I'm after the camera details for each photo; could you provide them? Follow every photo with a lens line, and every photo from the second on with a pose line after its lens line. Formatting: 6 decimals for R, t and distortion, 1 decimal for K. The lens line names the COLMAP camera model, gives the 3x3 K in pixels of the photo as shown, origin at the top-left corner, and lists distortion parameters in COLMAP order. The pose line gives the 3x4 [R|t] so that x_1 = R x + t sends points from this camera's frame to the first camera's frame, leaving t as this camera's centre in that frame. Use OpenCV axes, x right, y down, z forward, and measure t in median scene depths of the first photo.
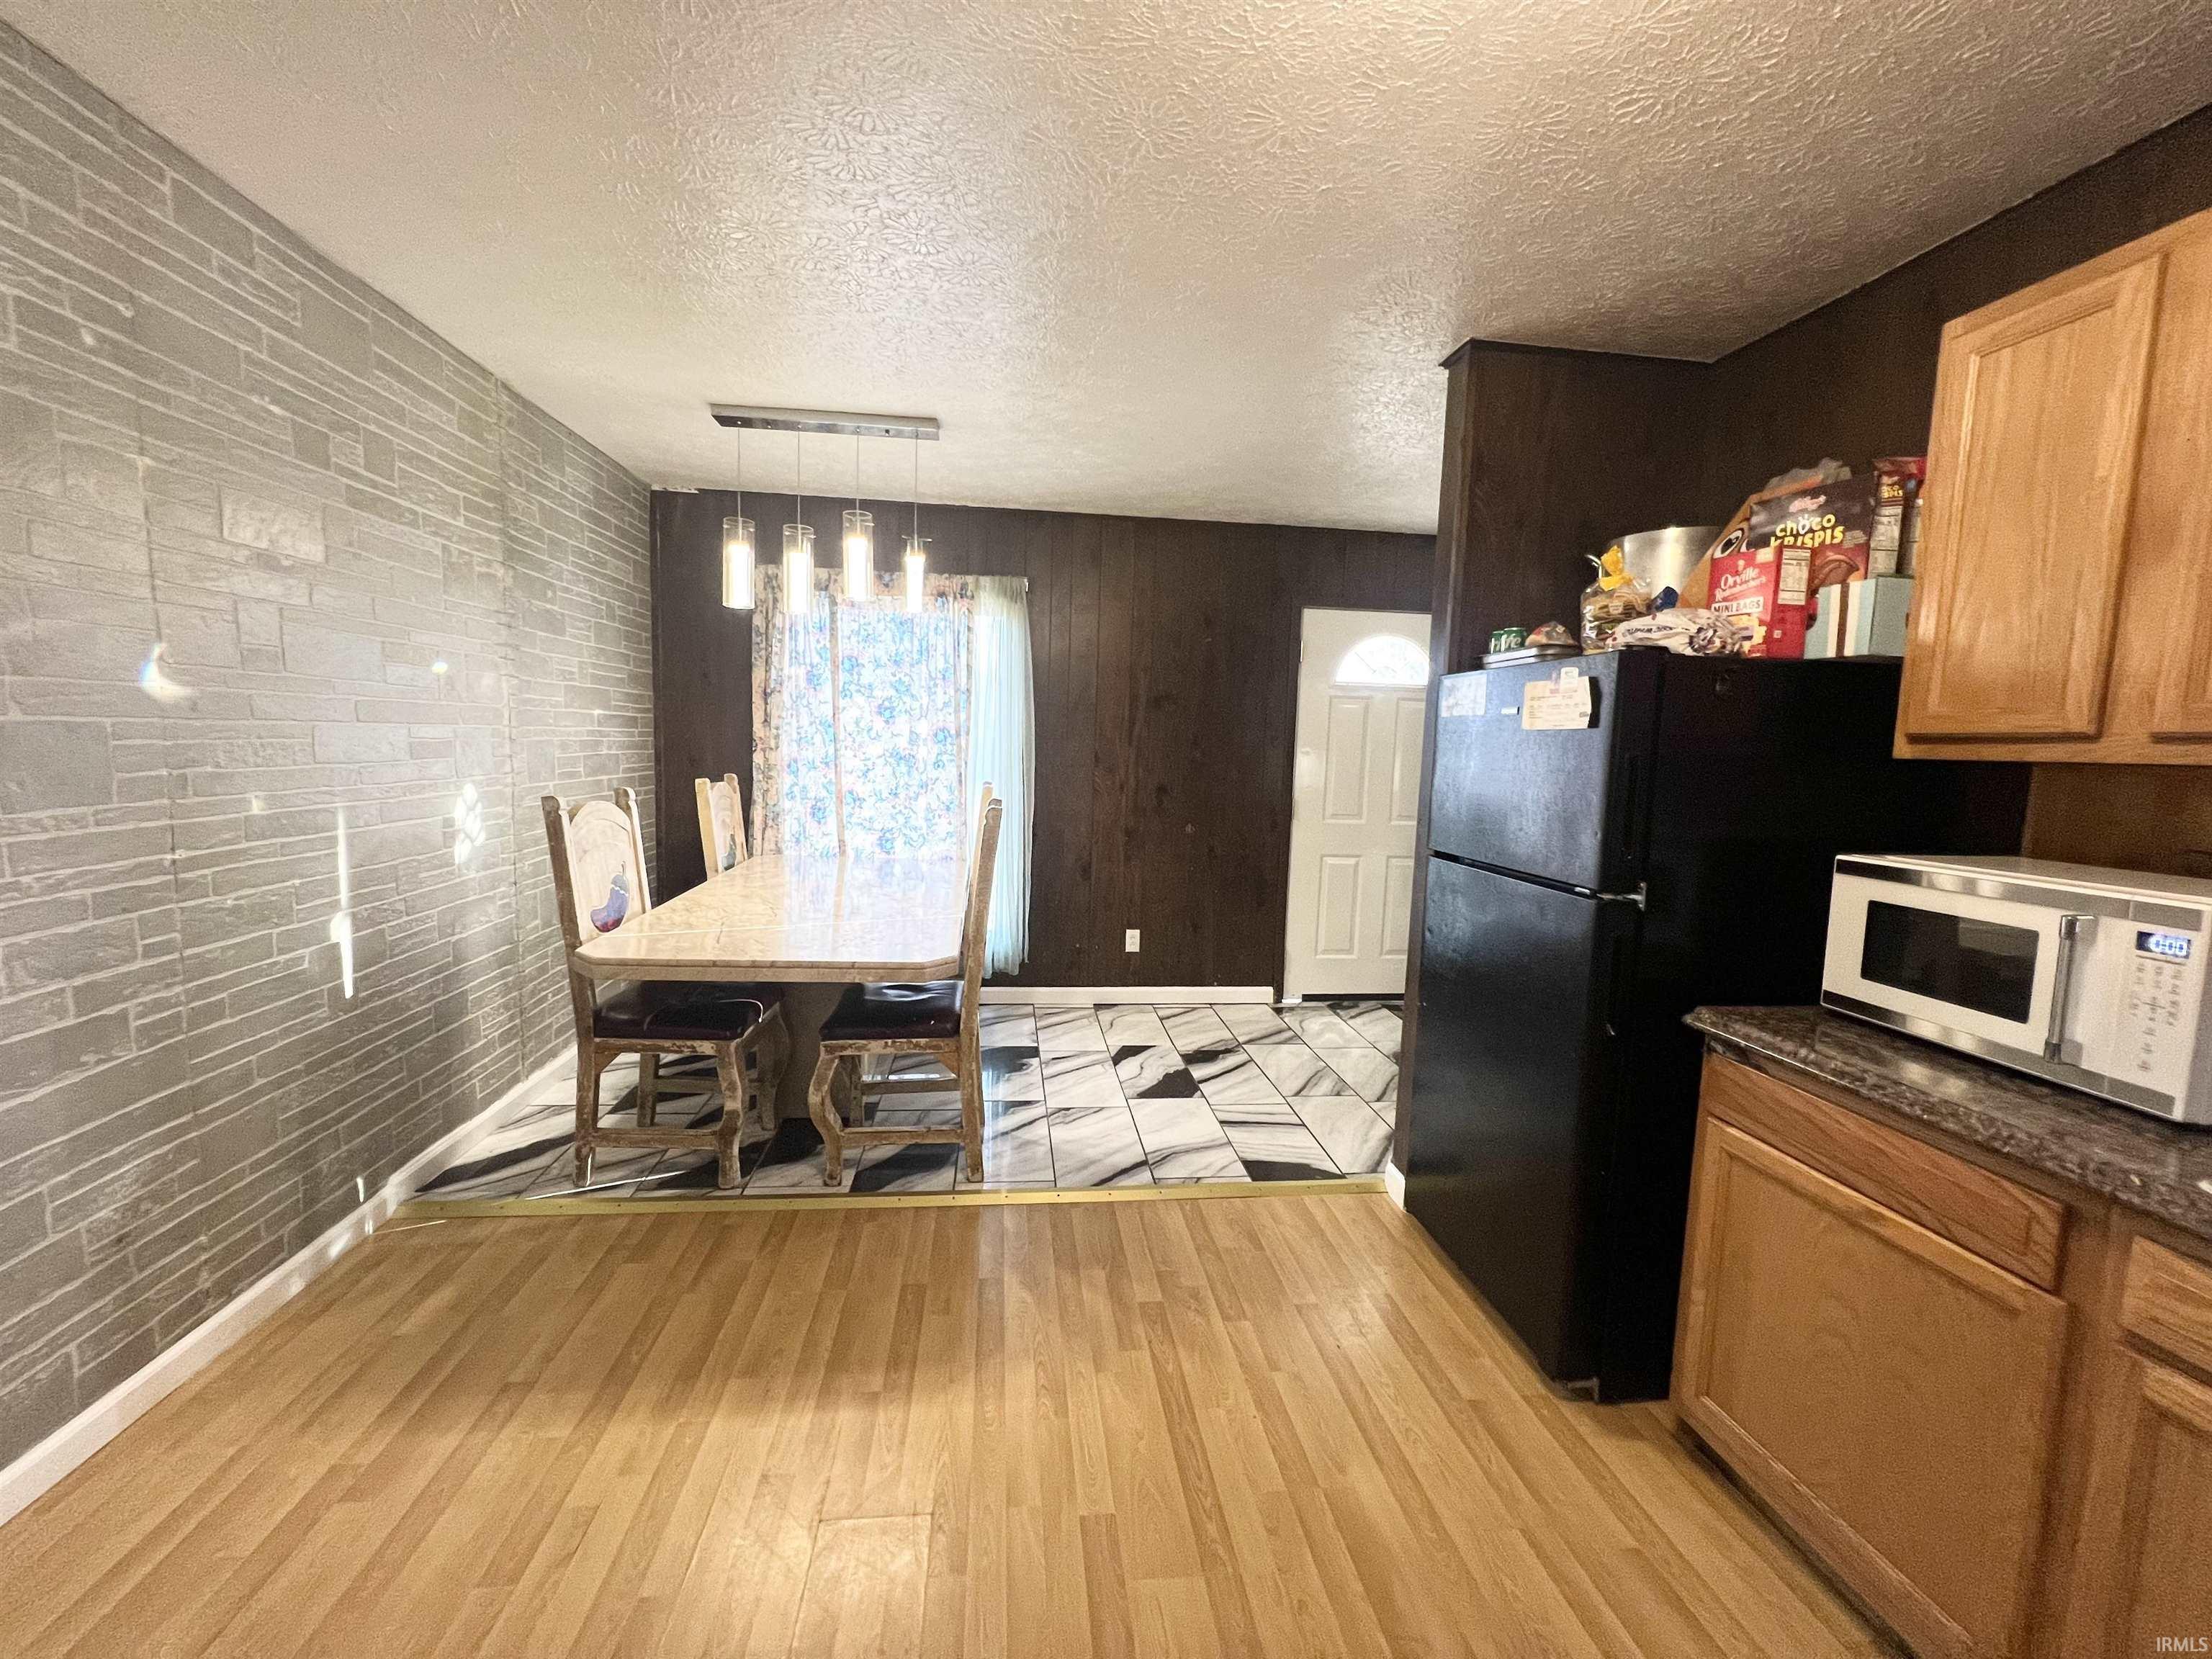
lens RADIAL K [[903.6, 0, 1106.0], [0, 903.6, 829.5], [0, 0, 1]] dist [-0.000771, -0.000047]
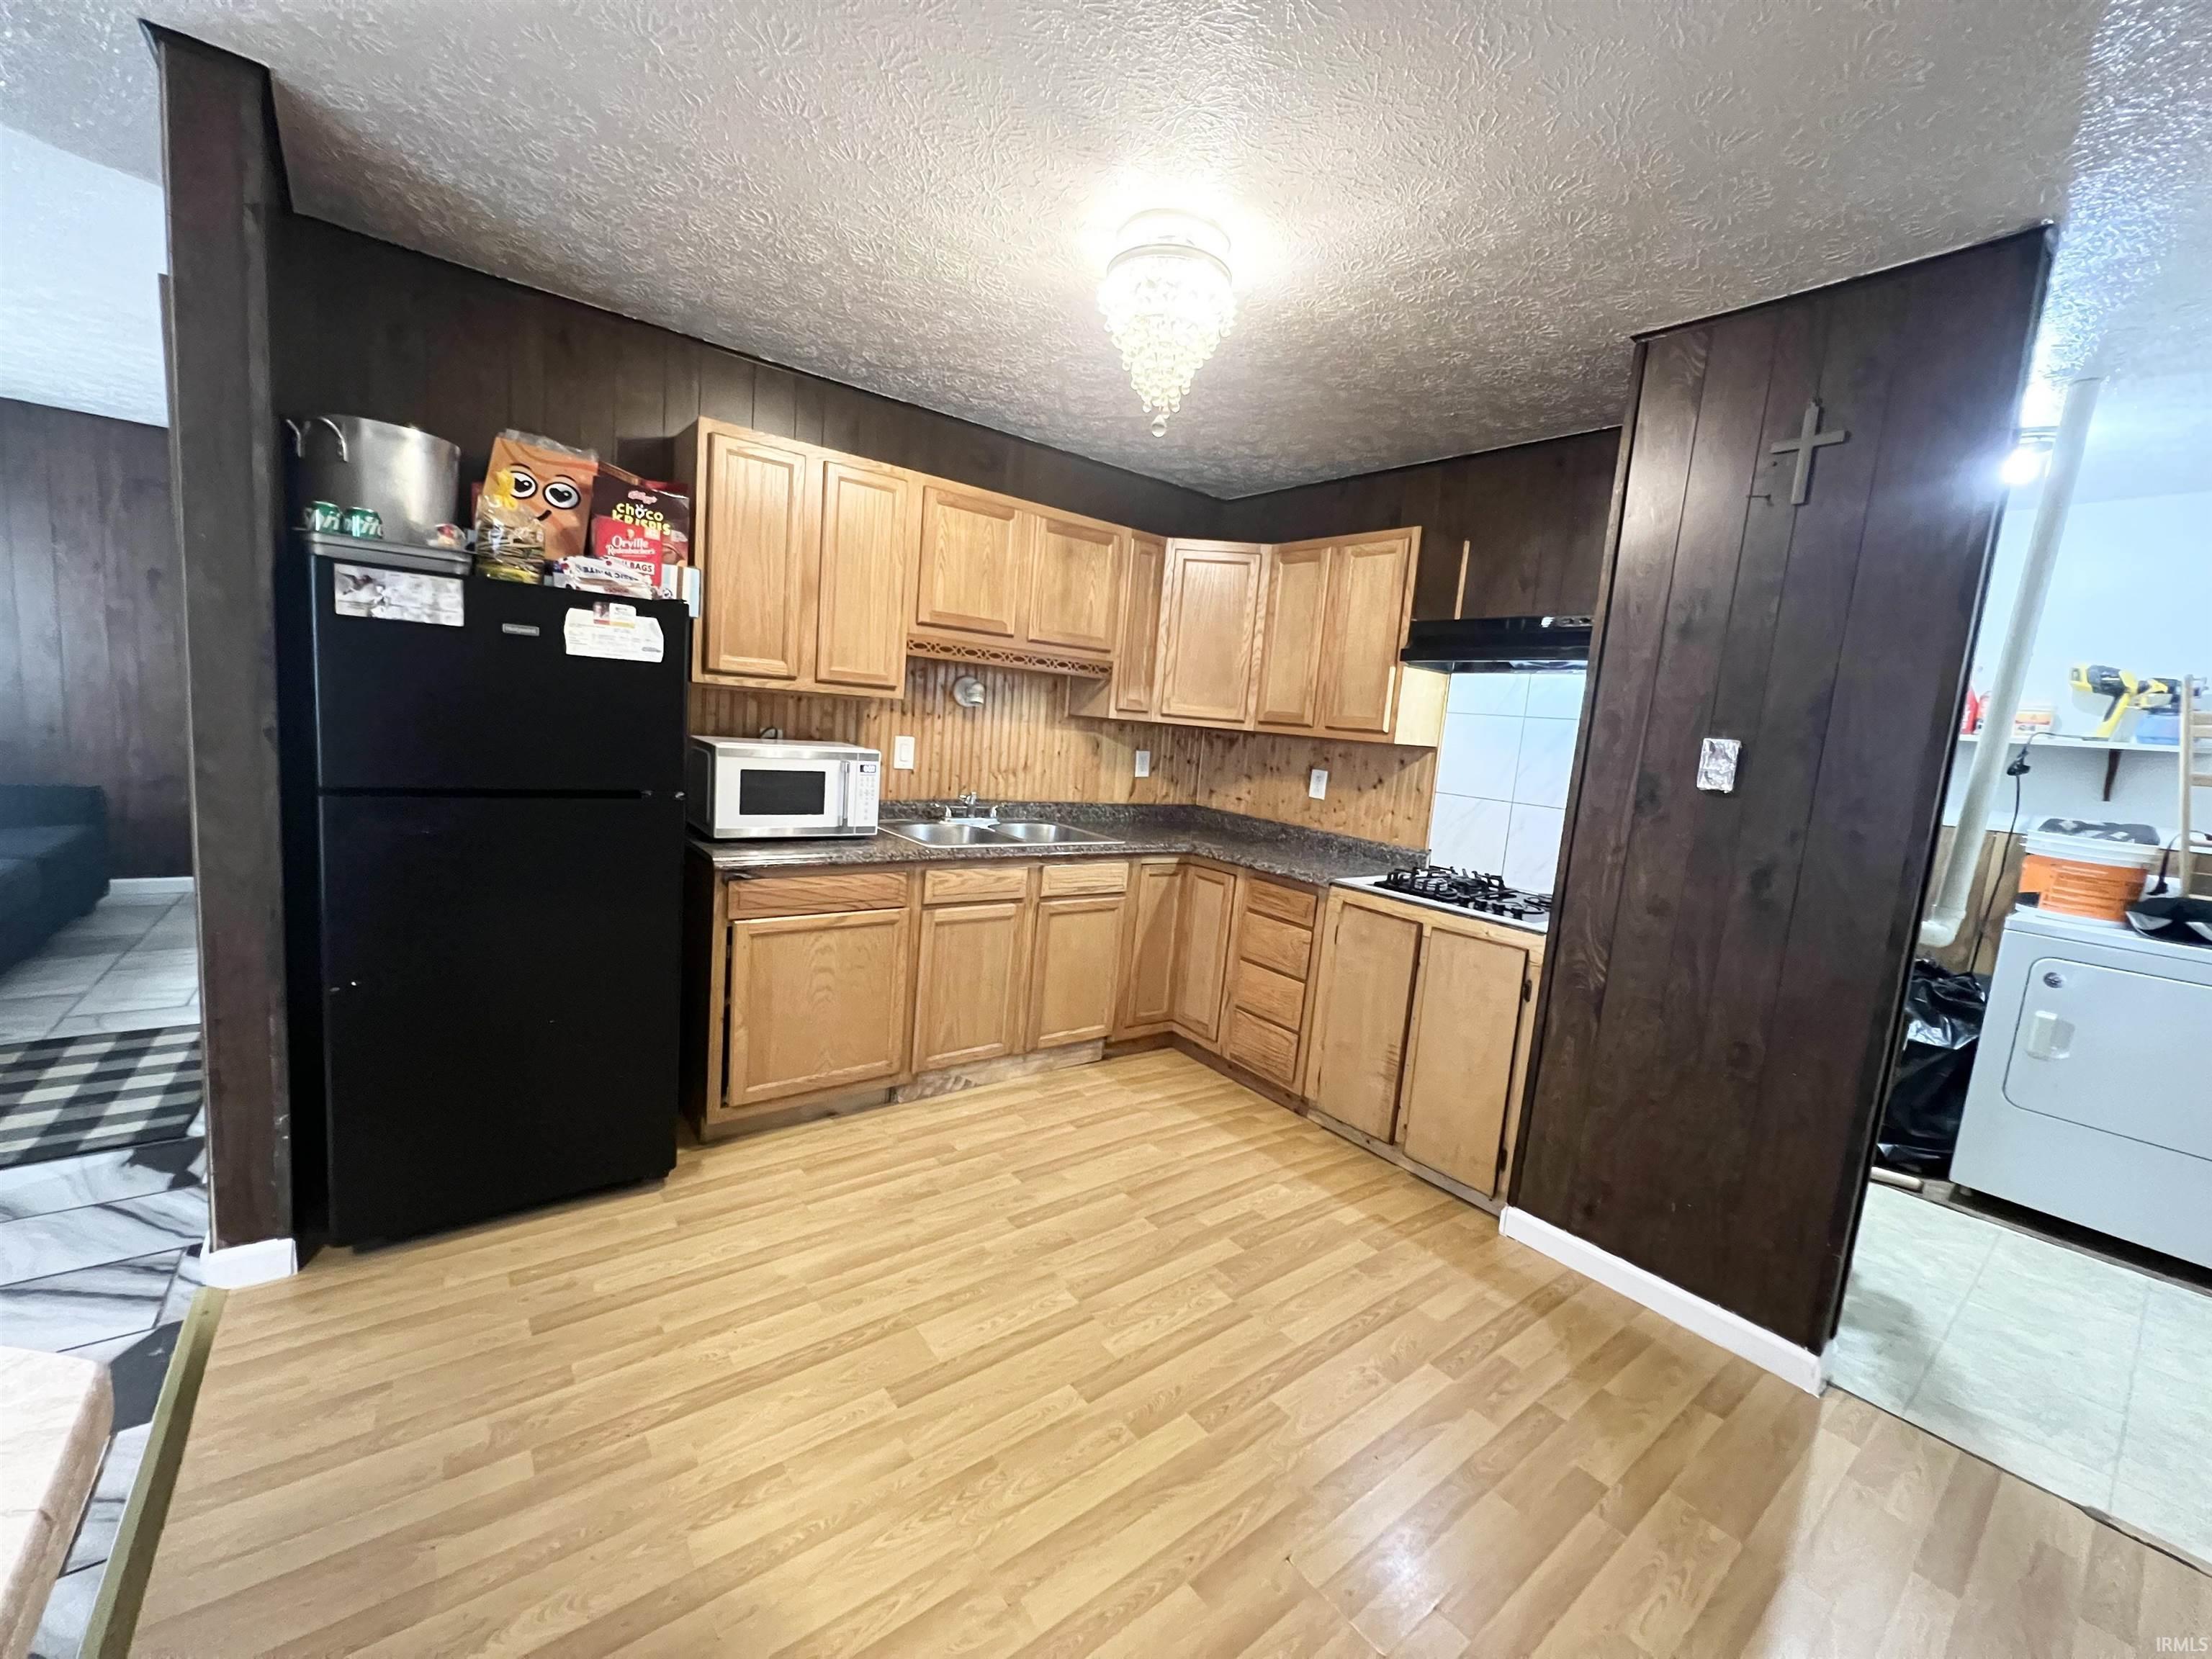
lens RADIAL K [[884.0, 0, 1106.0], [0, 884.0, 829.5], [0, 0, 1]] dist [0.000538, 0.000069]
pose [[-0.522572, -0.181287, 0.833098, -0.943784], [-0.013858, 0.978810, 0.204302, -0.163261], [-0.852482, 0.095218, -0.514011, 1.279855]]
